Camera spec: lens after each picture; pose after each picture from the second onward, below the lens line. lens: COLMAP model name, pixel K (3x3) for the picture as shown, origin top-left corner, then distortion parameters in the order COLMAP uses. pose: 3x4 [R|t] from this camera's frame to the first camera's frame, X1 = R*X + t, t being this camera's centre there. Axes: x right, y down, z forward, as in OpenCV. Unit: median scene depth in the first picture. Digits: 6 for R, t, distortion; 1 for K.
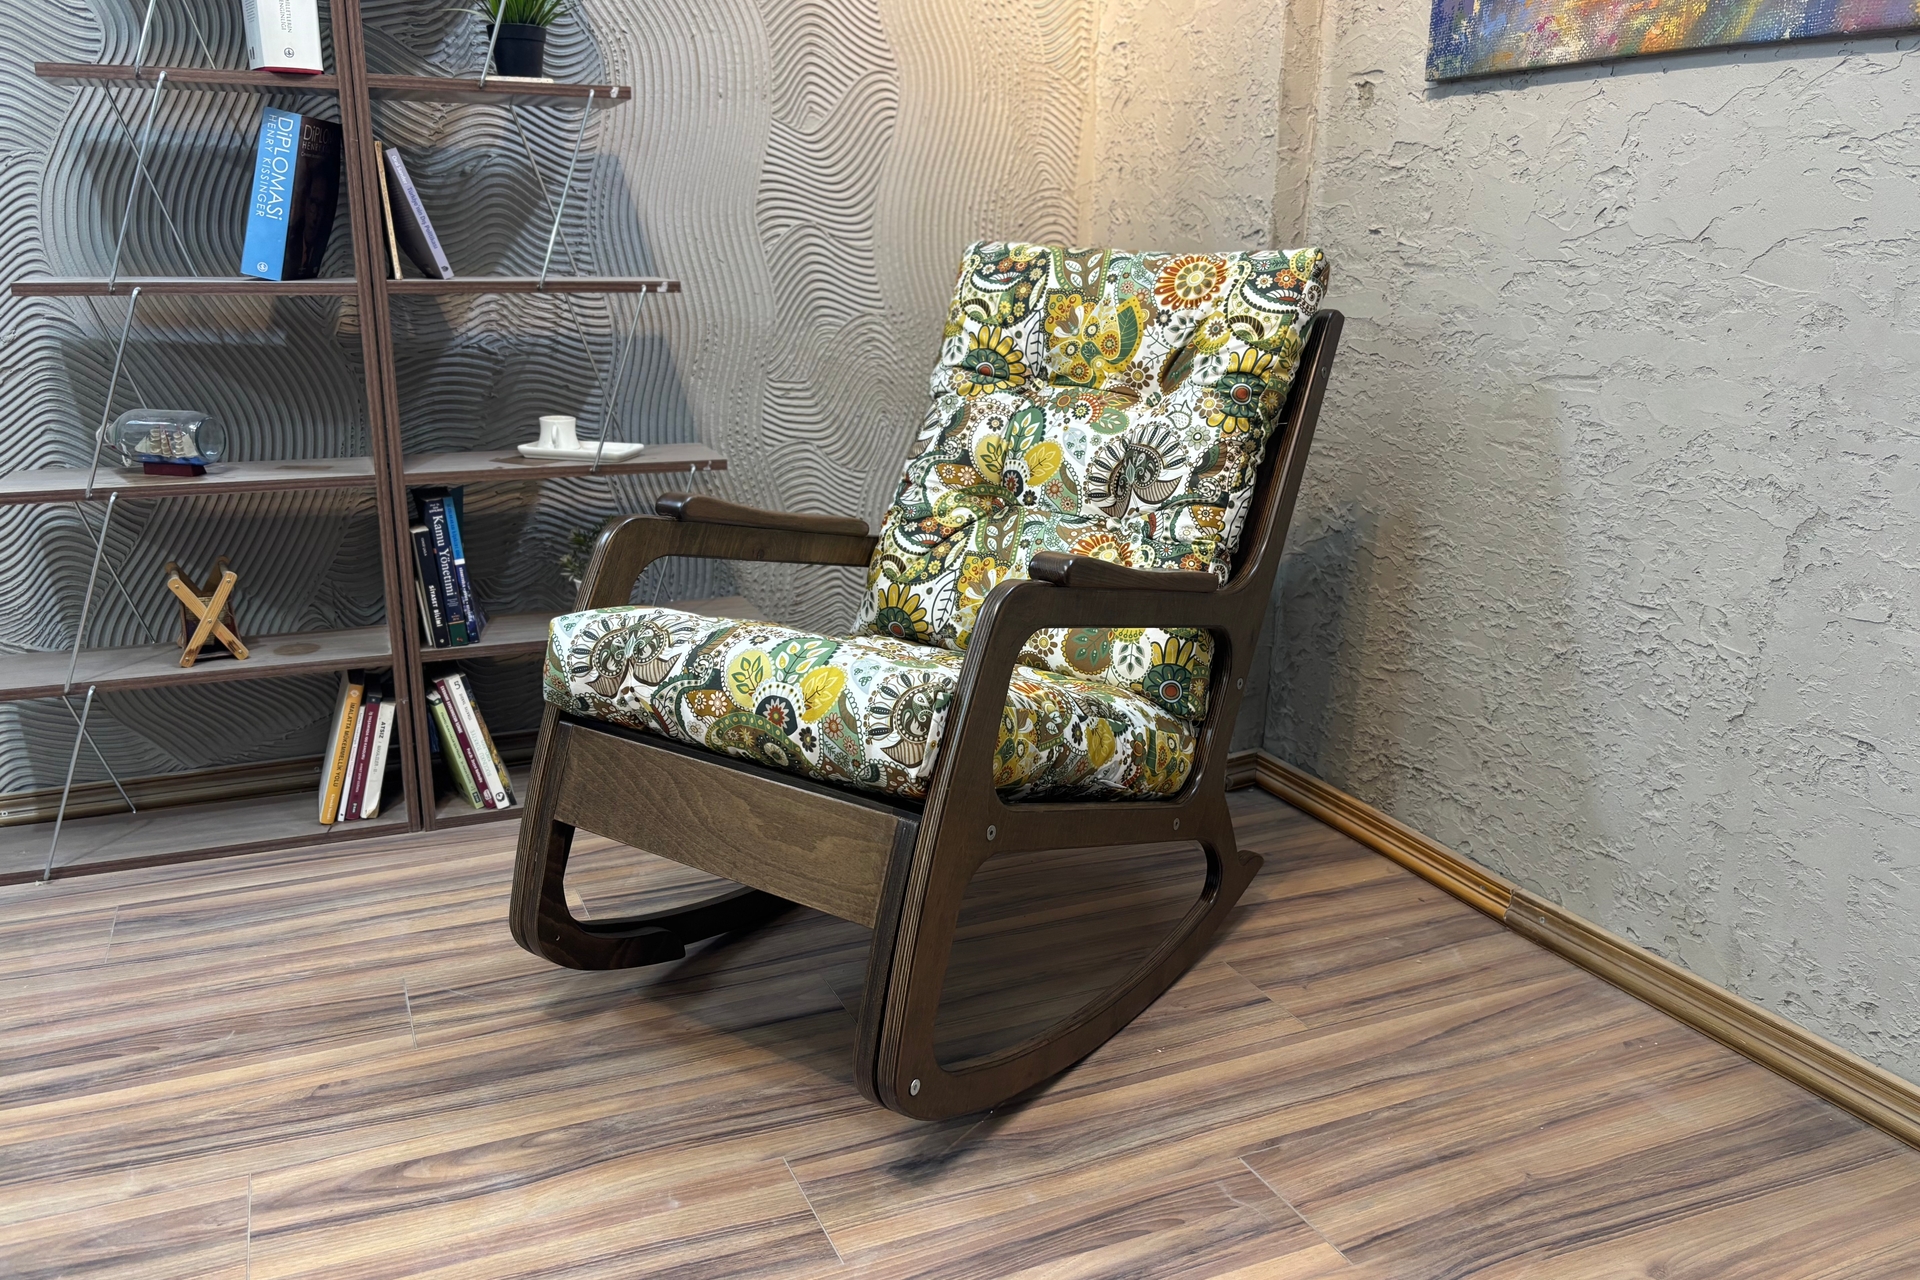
lens RADIAL K [[1486.0, 0, 945.7], [0, 1486.0, 646.4], [0, 0, 1]] dist [0.027366, -0.029013]
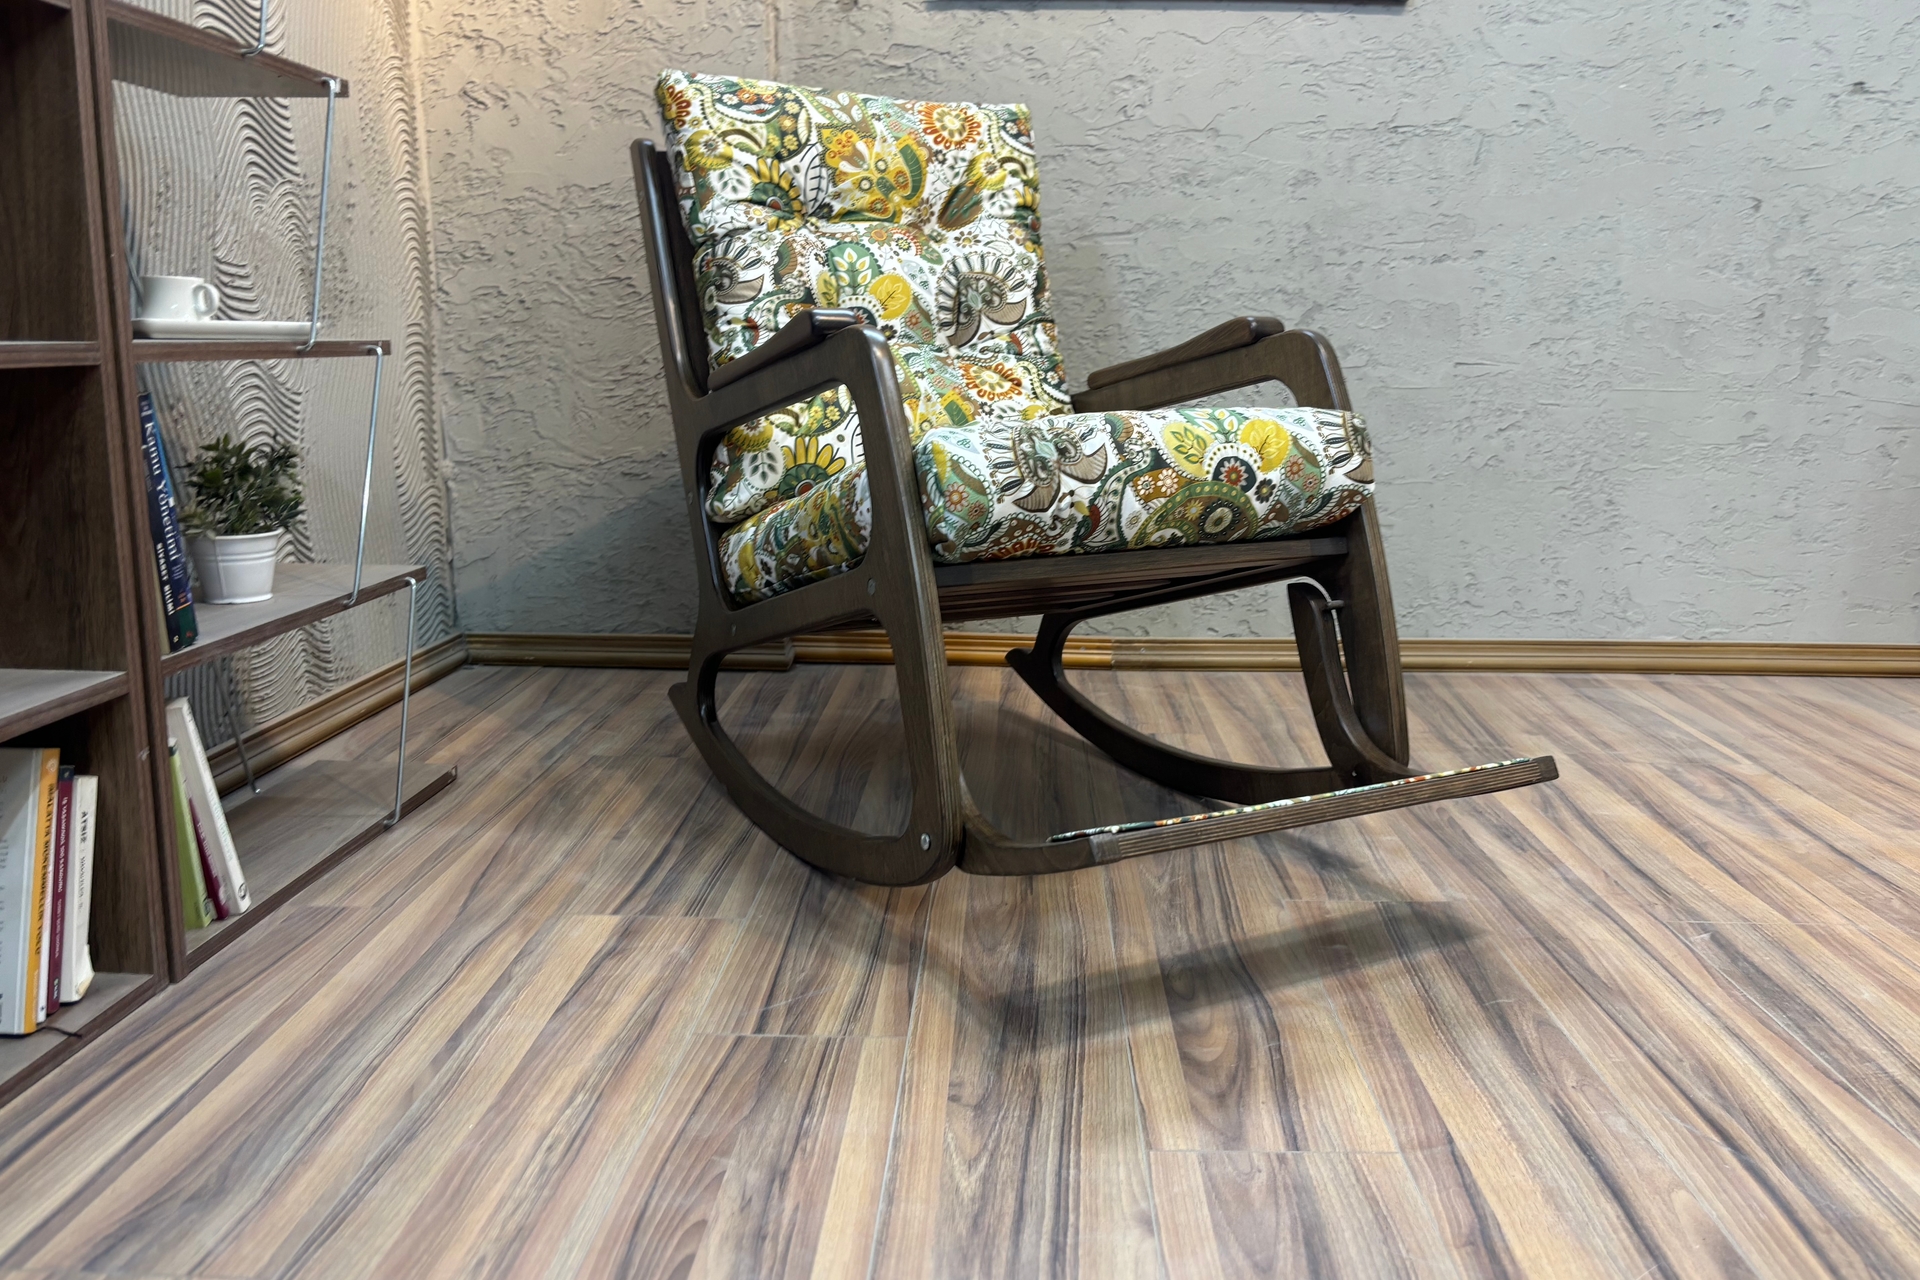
lens RADIAL K [[1486.0, 0, 978.0], [0, 1486.0, 627.4], [0, 0, 1]] dist [0.027366, -0.029013]
pose [[0.432409, -0.181189, 0.883285, -0.829174], [0.237345, 0.967928, 0.082360, 0.021080], [-0.869879, 0.174030, 0.461545, 0.525438]]
